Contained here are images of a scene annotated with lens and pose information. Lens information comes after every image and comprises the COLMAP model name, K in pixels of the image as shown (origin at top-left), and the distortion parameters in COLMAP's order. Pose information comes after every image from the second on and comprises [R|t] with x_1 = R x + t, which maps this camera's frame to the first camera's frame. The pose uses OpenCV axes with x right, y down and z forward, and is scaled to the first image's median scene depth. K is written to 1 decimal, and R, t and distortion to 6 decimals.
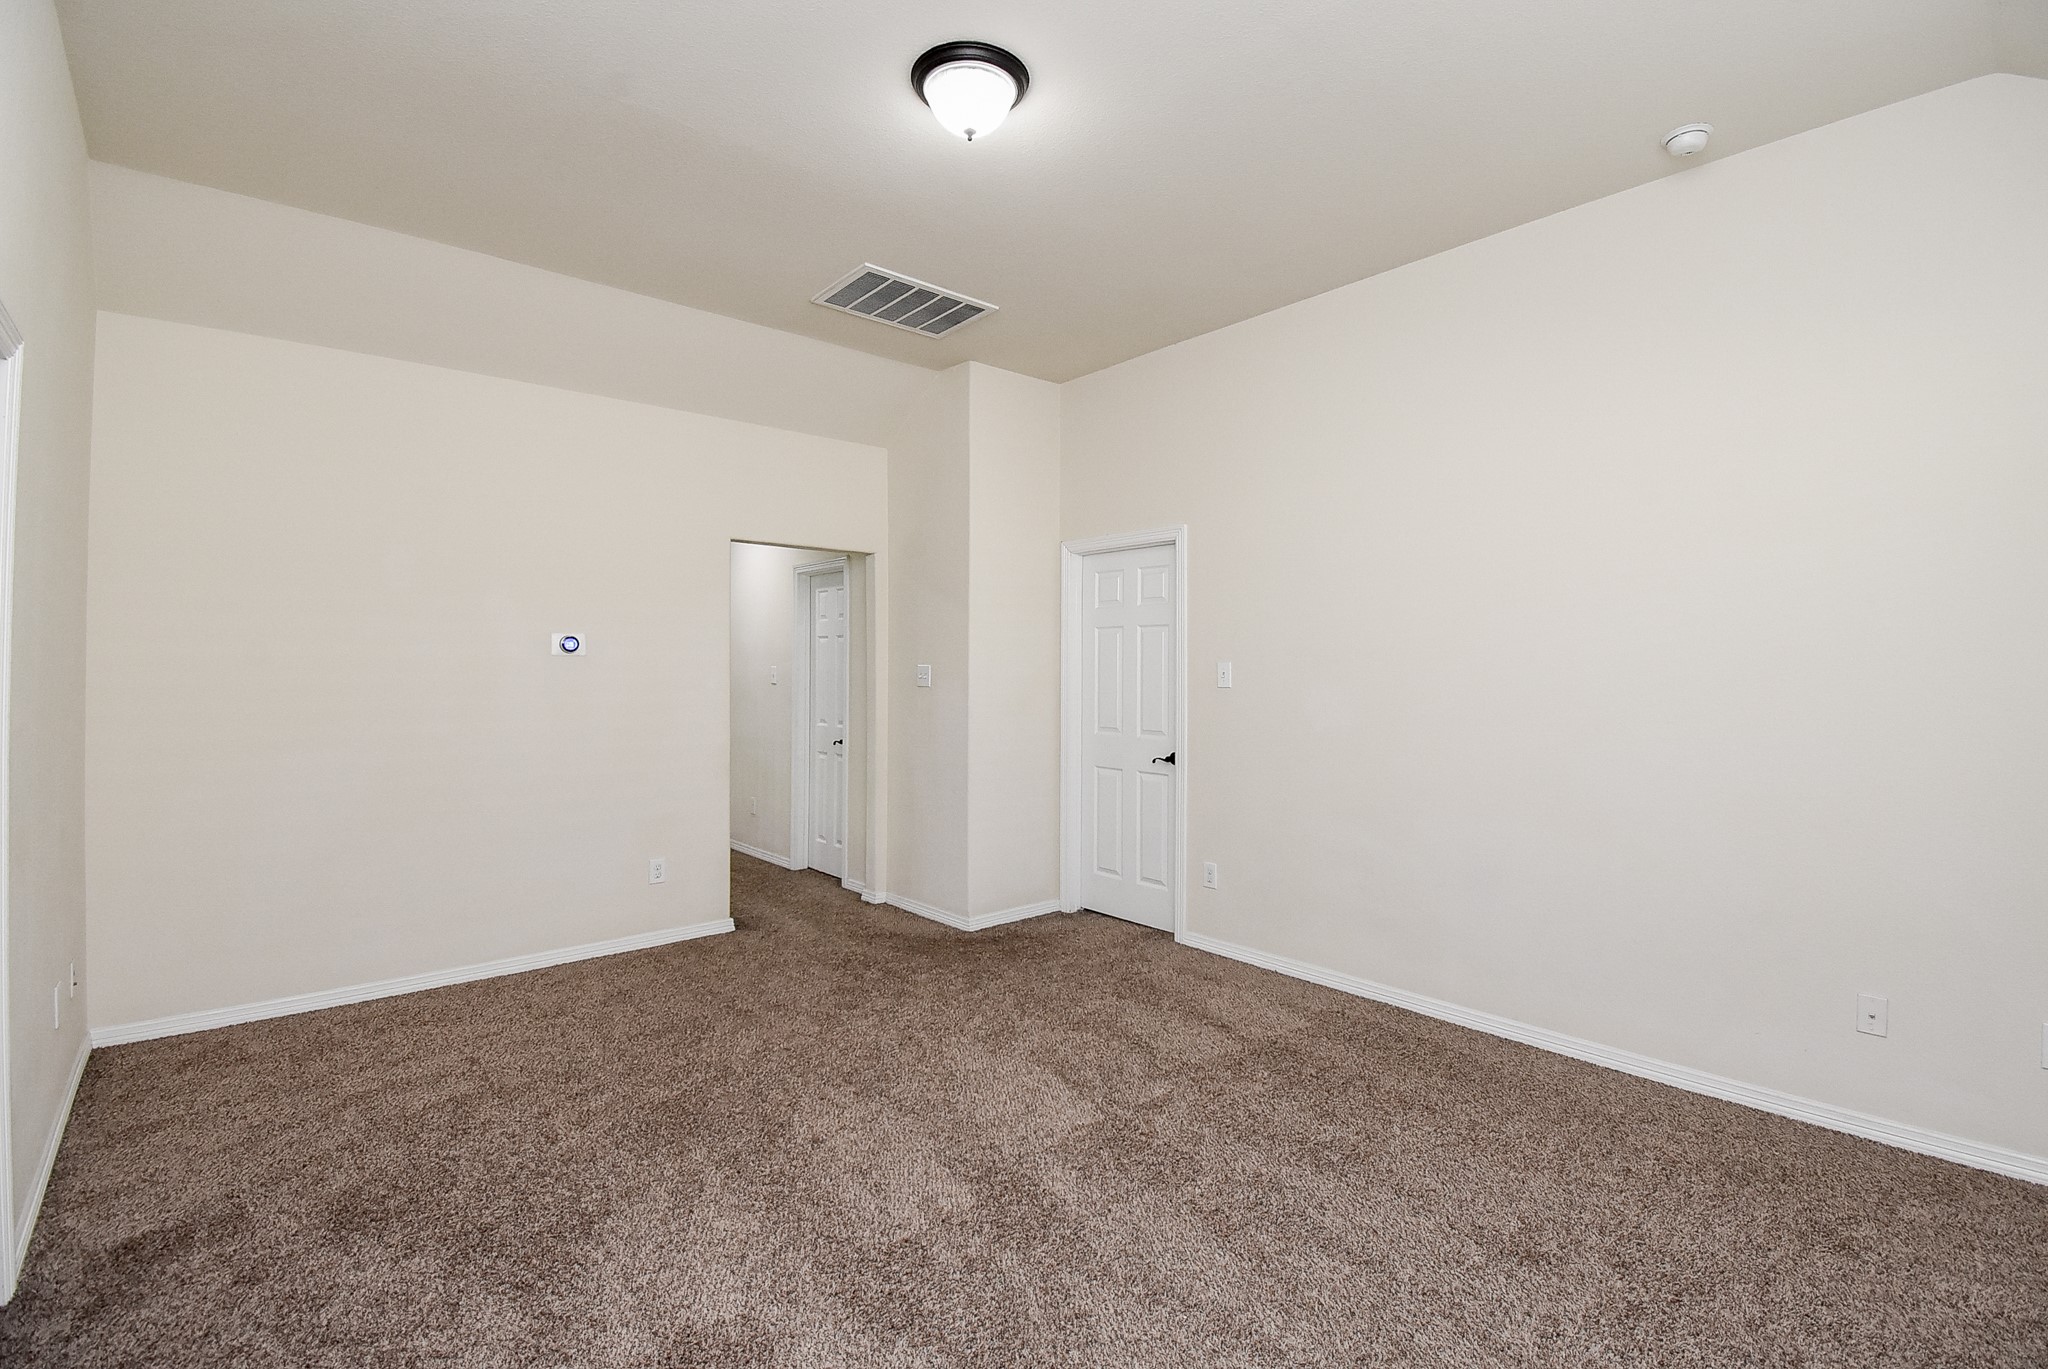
lens RADIAL K [[907.2, 0, 1028.4], [0, 907.2, 679.7], [0, 0, 1]] dist [0.000629, -0.014253]
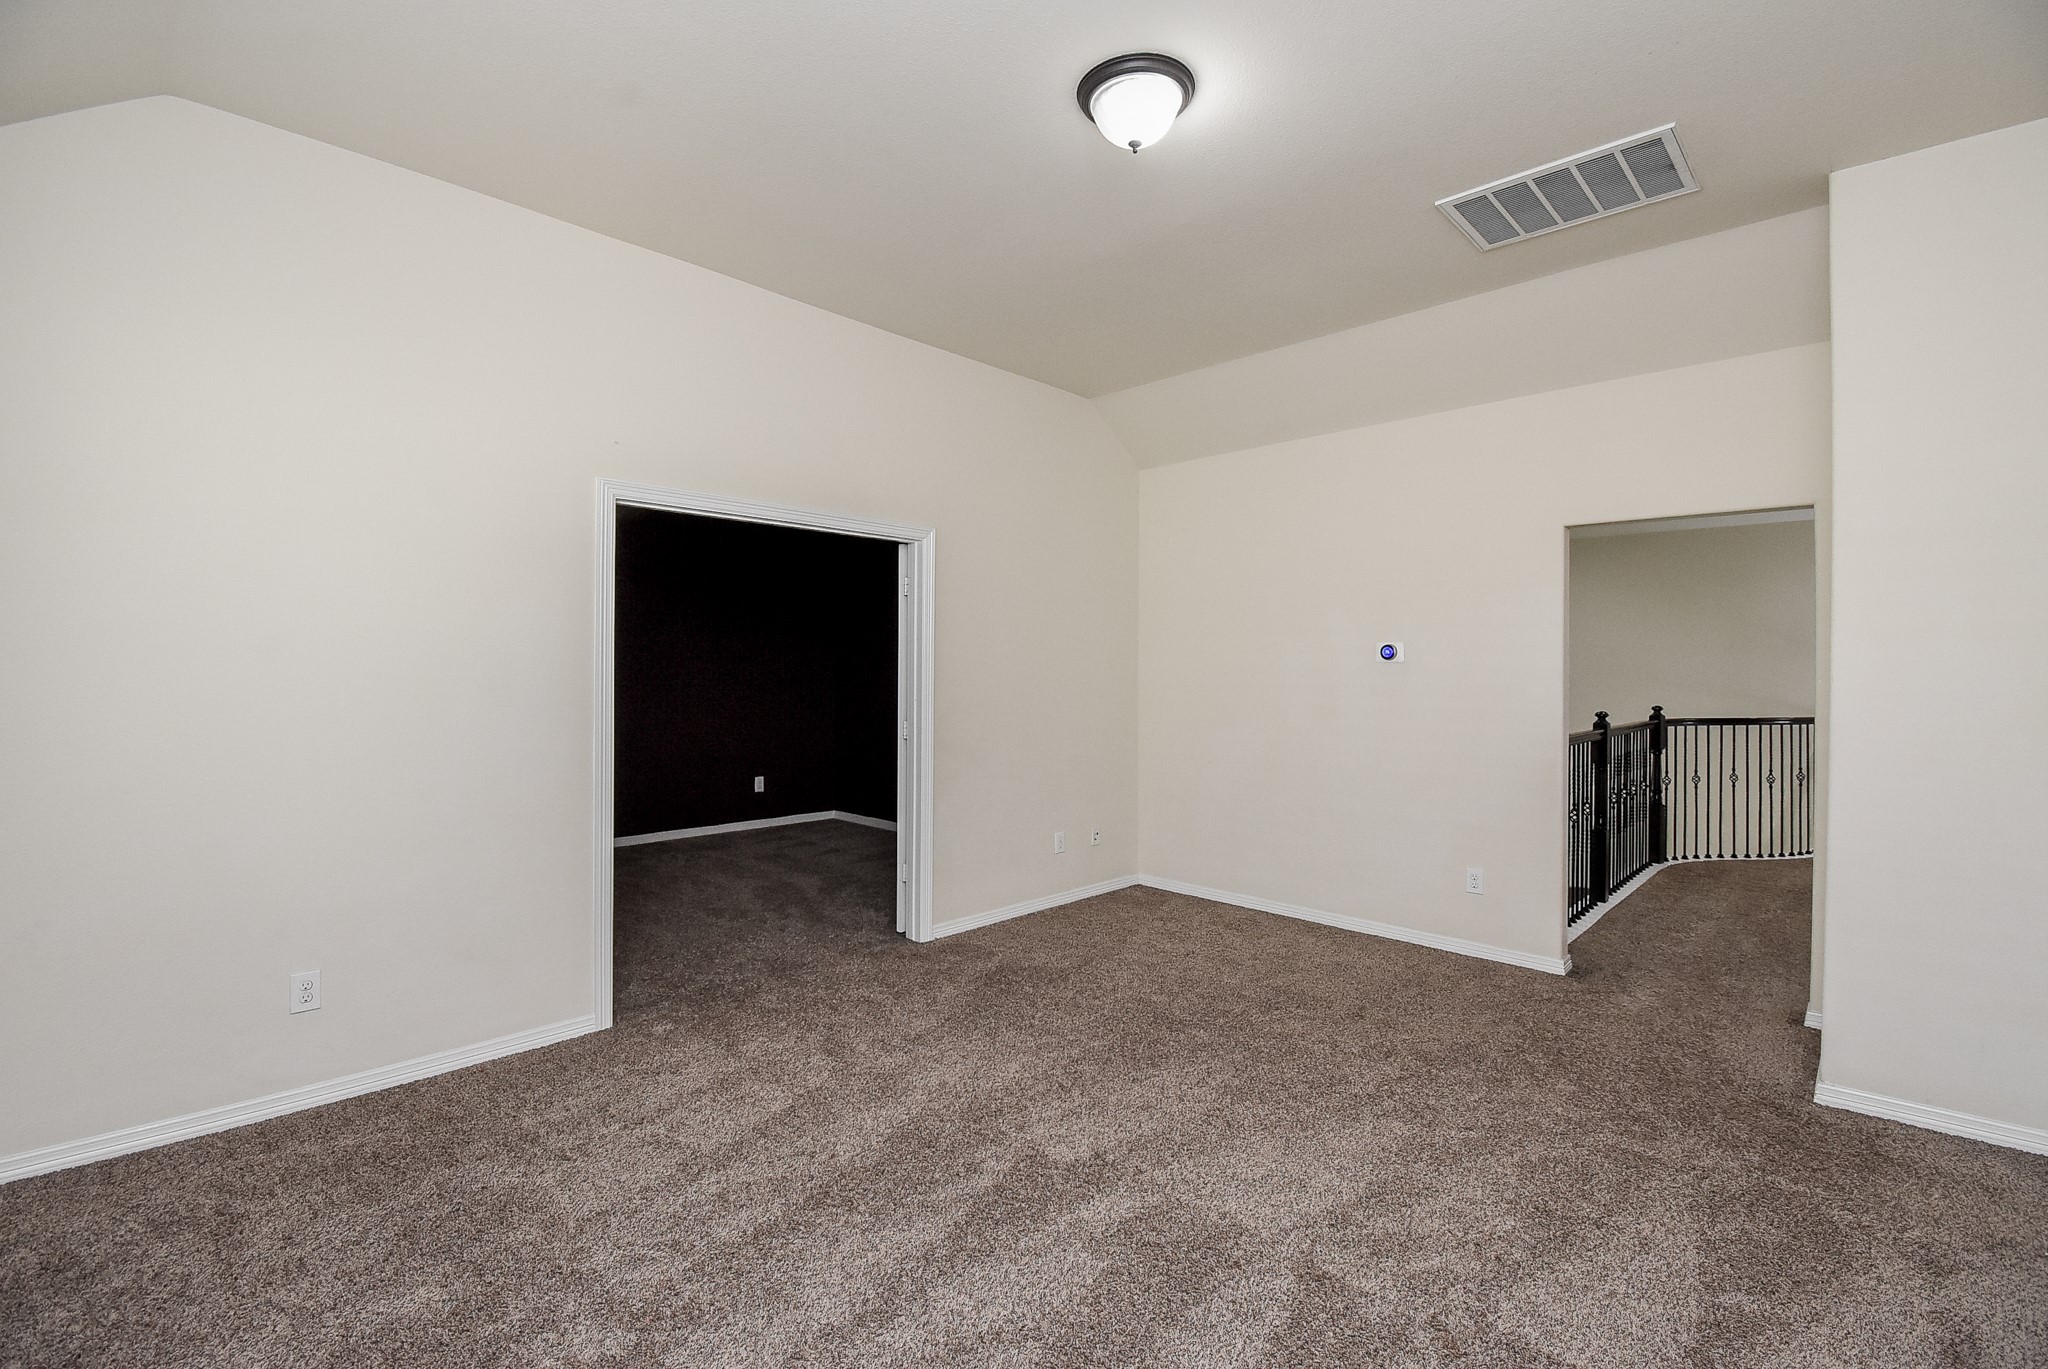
lens RADIAL K [[907.2, 0, 1028.6], [0, 907.2, 673.6], [0, 0, 1]] dist [0.000629, -0.014253]
pose [[0.070753, -0.001491, -0.997493, 0.702909], [-0.016528, 0.999860, -0.002667, -0.001851], [0.997357, 0.016676, 0.070718, 0.598752]]
